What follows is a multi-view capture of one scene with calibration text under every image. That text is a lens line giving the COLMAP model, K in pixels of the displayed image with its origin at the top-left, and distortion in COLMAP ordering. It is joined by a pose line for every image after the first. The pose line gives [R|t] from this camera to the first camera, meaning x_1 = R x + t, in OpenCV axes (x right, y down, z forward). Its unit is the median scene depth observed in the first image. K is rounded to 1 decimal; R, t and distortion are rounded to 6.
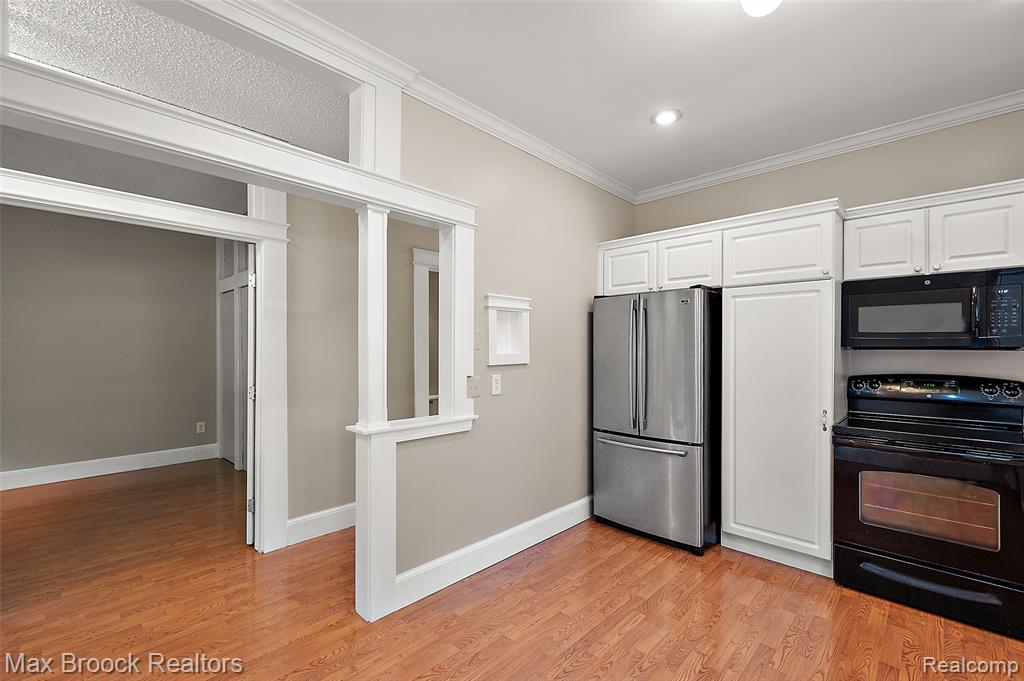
lens RADIAL K [[443.7, 0, 506.3], [0, 443.7, 346.0], [0, 0, 1]] dist [0.000313, 0.000033]
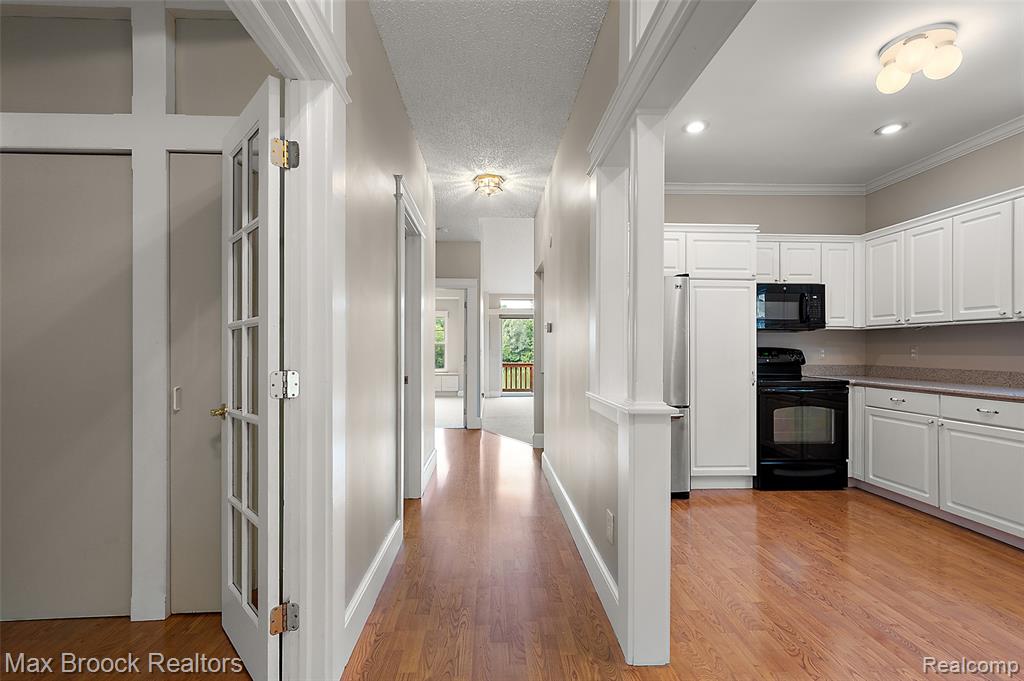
lens RADIAL K [[459.8, 0, 513.8], [0, 459.8, 346.8], [0, 0, 1]] dist [0.002638, 0.000294]
pose [[0.679811, 0.003238, 0.733380, -0.894451], [-0.002828, 0.999994, -0.001794, 0.070088], [-0.733382, -0.000855, 0.679816, 0.556518]]
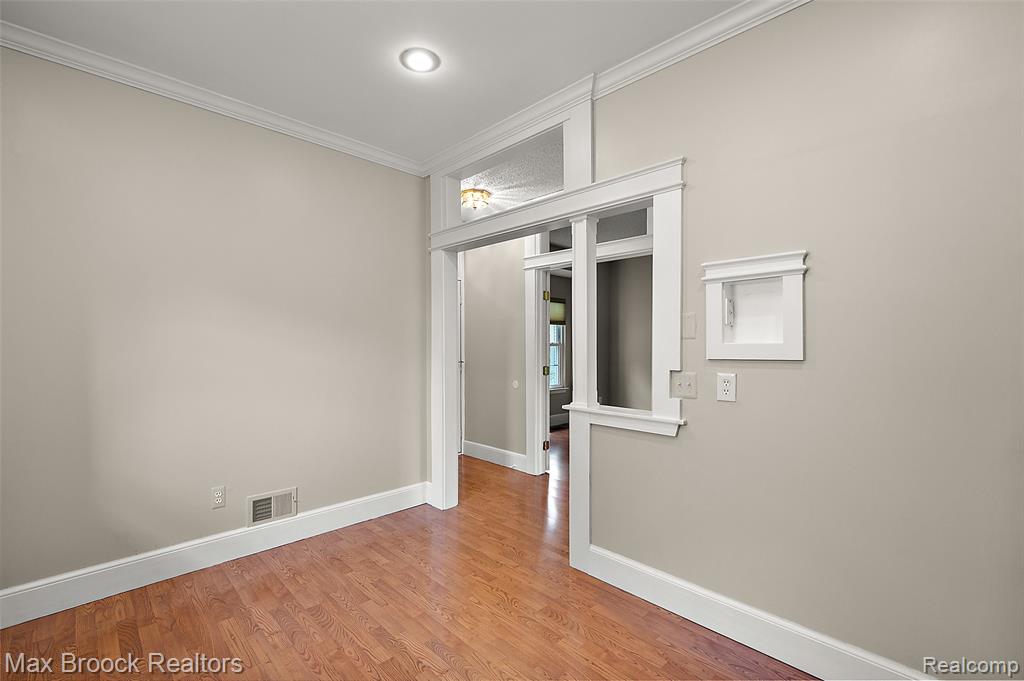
lens RADIAL K [[449.6, 0, 509.1], [0, 449.6, 342.1], [0, 0, 1]] dist [0.002636, 0.000625]
pose [[-0.026055, -0.005428, -0.999646, 0.776527], [0.006843, 0.999961, -0.005608, 0.018455], [0.999637, -0.006986, -0.026017, 0.732837]]
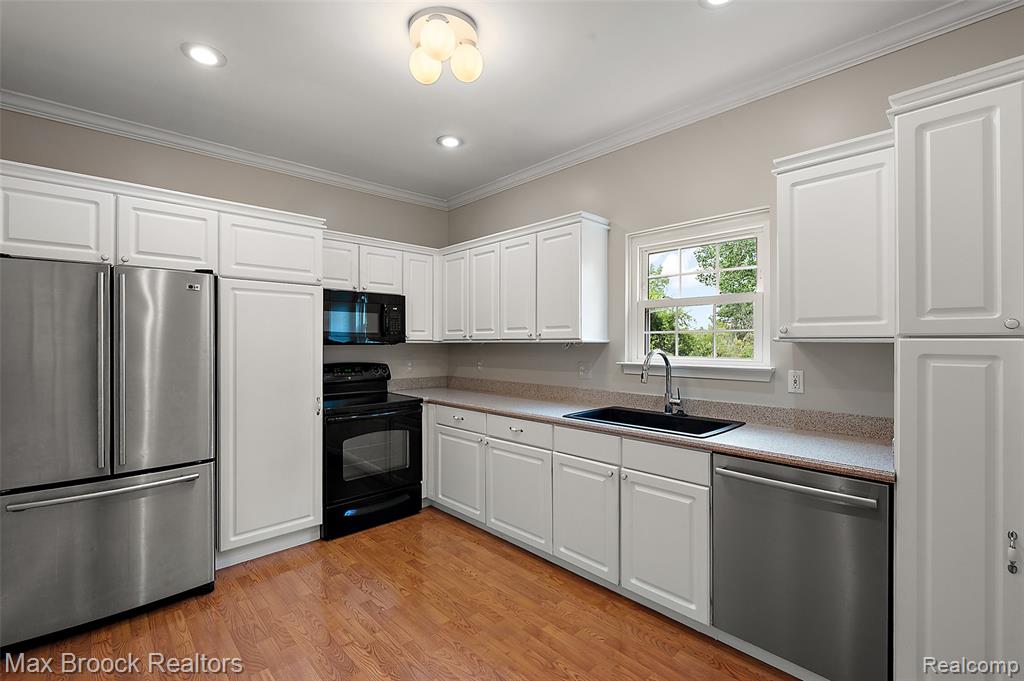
lens RADIAL K [[444.3, 0, 512.8], [0, 444.3, 342.7], [0, 0, 1]] dist [0.002572, 0.000177]
pose [[0.039662, -0.002214, 0.999211, -0.430236], [0.000035, 0.999998, 0.002215, -0.001863], [-0.999213, -0.000053, 0.039662, 0.440688]]
